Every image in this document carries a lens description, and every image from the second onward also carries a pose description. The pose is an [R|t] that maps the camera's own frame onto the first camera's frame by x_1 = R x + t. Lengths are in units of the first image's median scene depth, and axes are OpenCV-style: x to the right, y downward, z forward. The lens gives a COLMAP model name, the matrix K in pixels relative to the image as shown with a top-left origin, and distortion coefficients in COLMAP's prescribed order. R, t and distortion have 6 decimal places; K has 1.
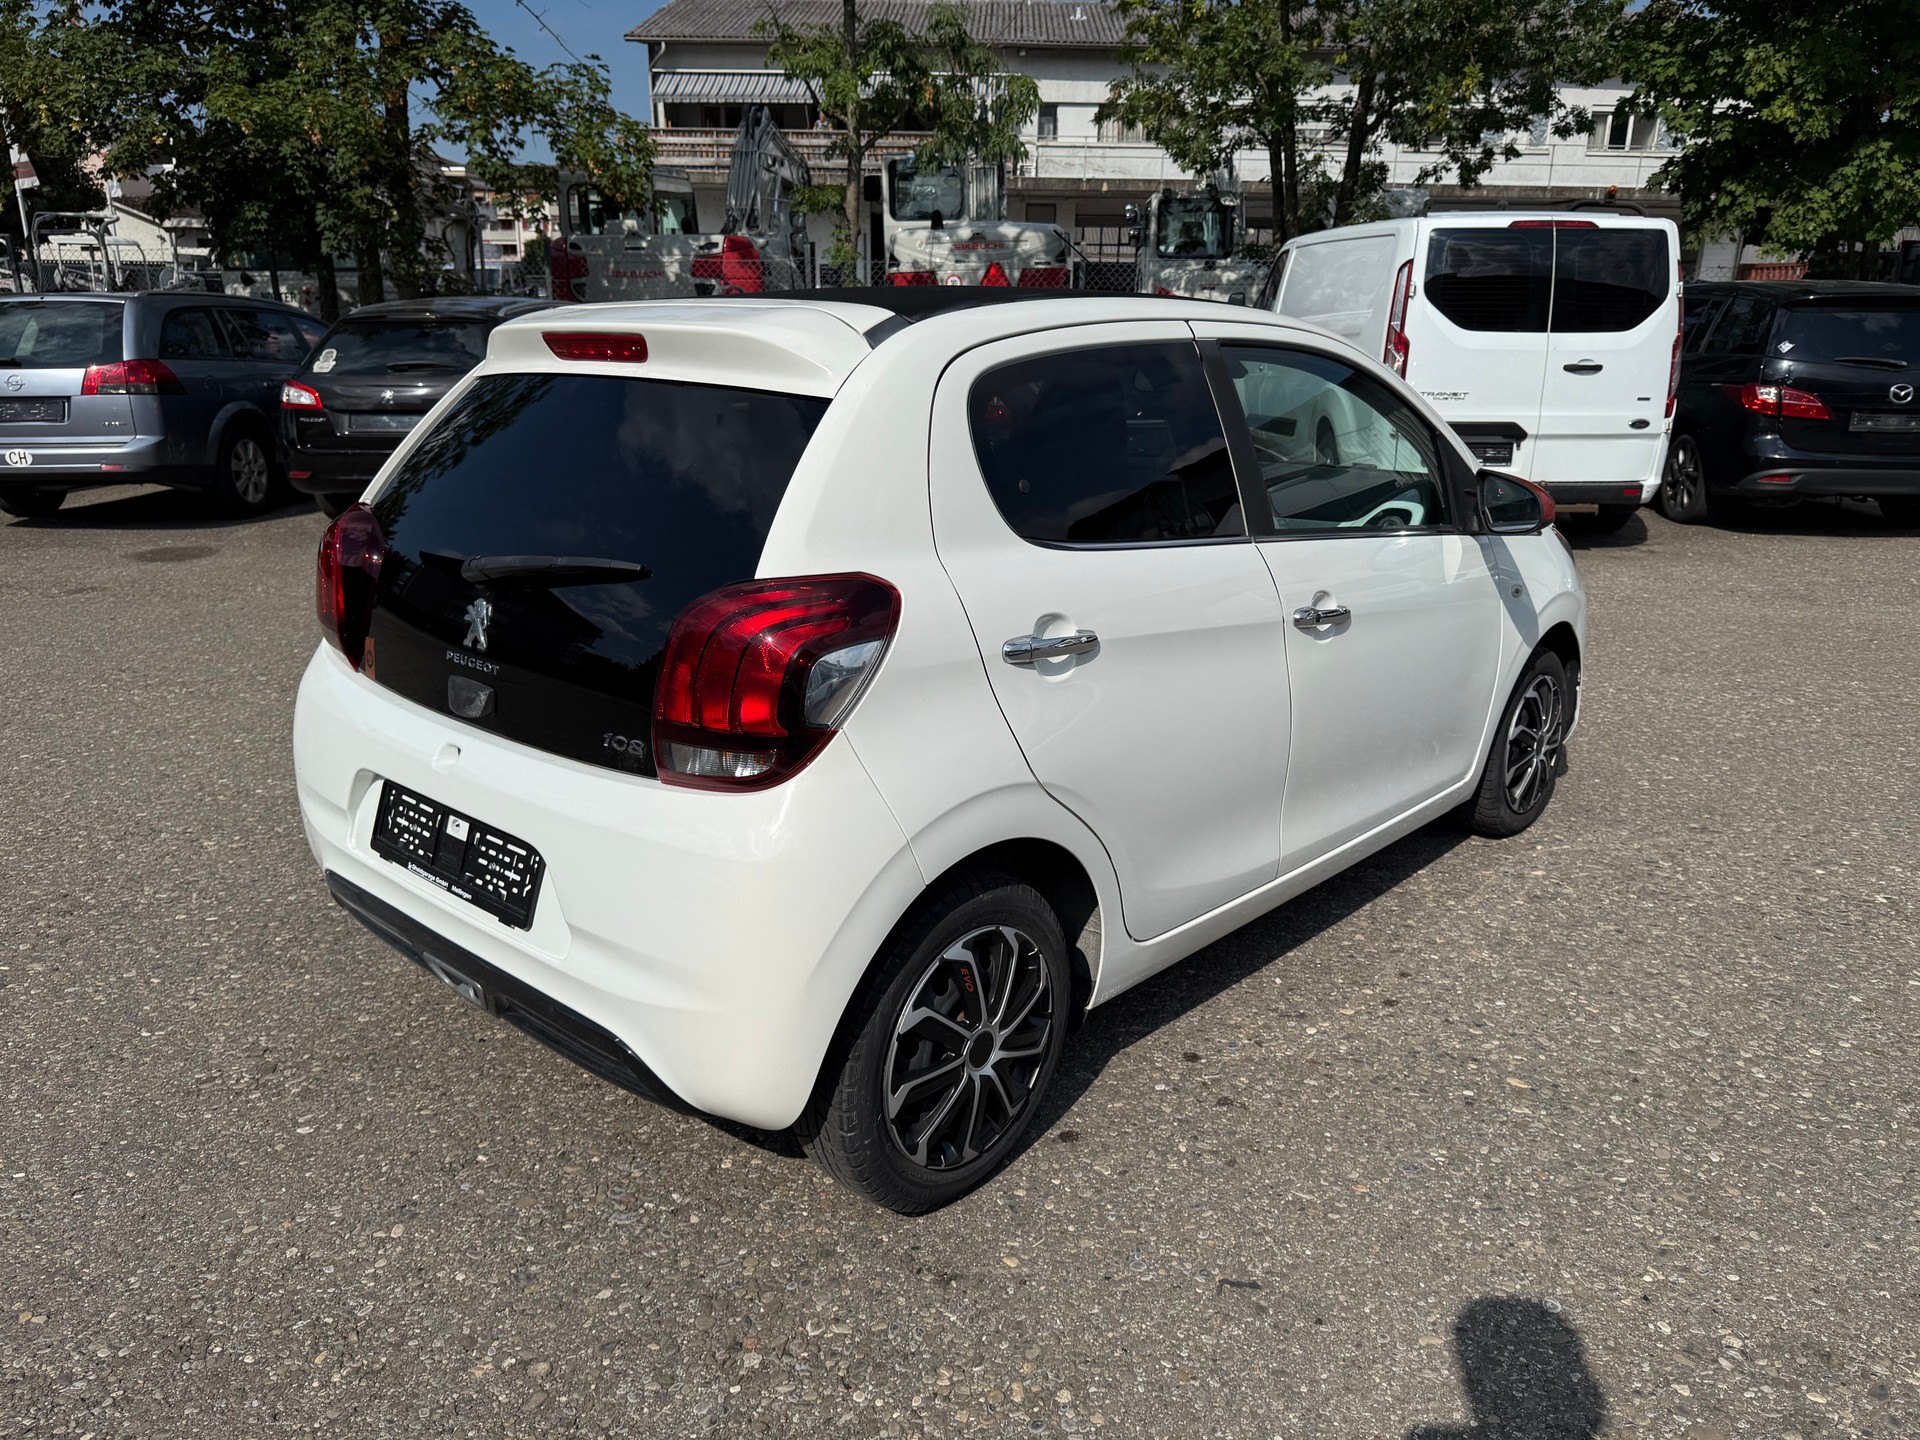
lens RADIAL K [[1368.6, 0, 952.9], [0, 1368.6, 717.3], [0, 0, 1]] dist [0.038868, -0.047085]
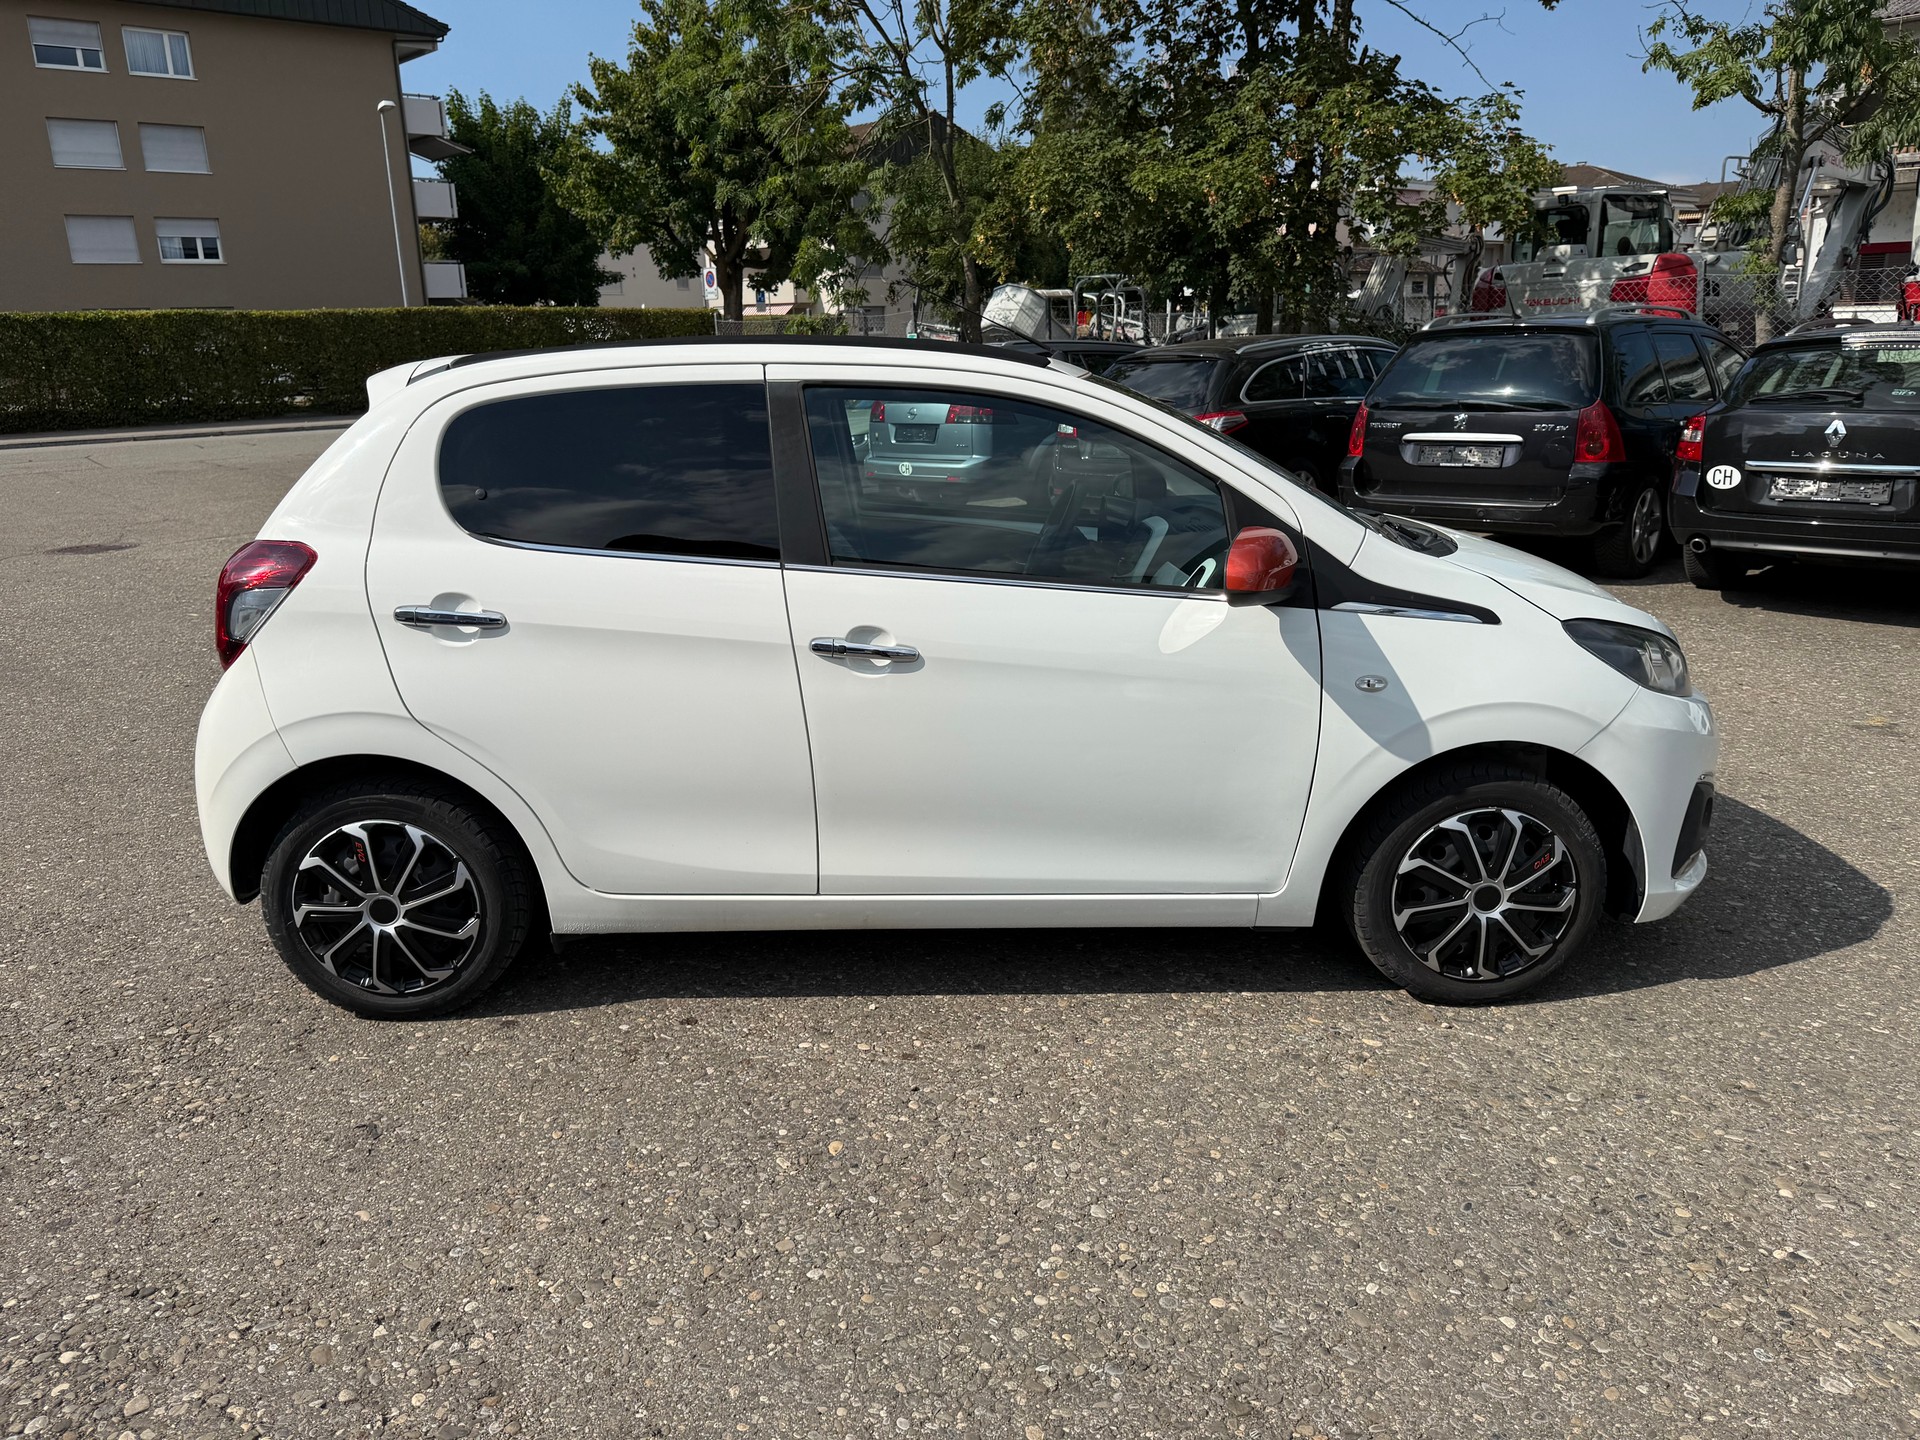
lens RADIAL K [[1368.6, 0, 952.9], [0, 1368.6, 717.3], [0, 0, 1]] dist [0.038868, -0.047085]
pose [[0.676289, 0.166479, -0.717578, 1.035033], [-0.182036, 0.981685, 0.056191, -0.093478], [0.713790, 0.092623, 0.694208, 0.345266]]
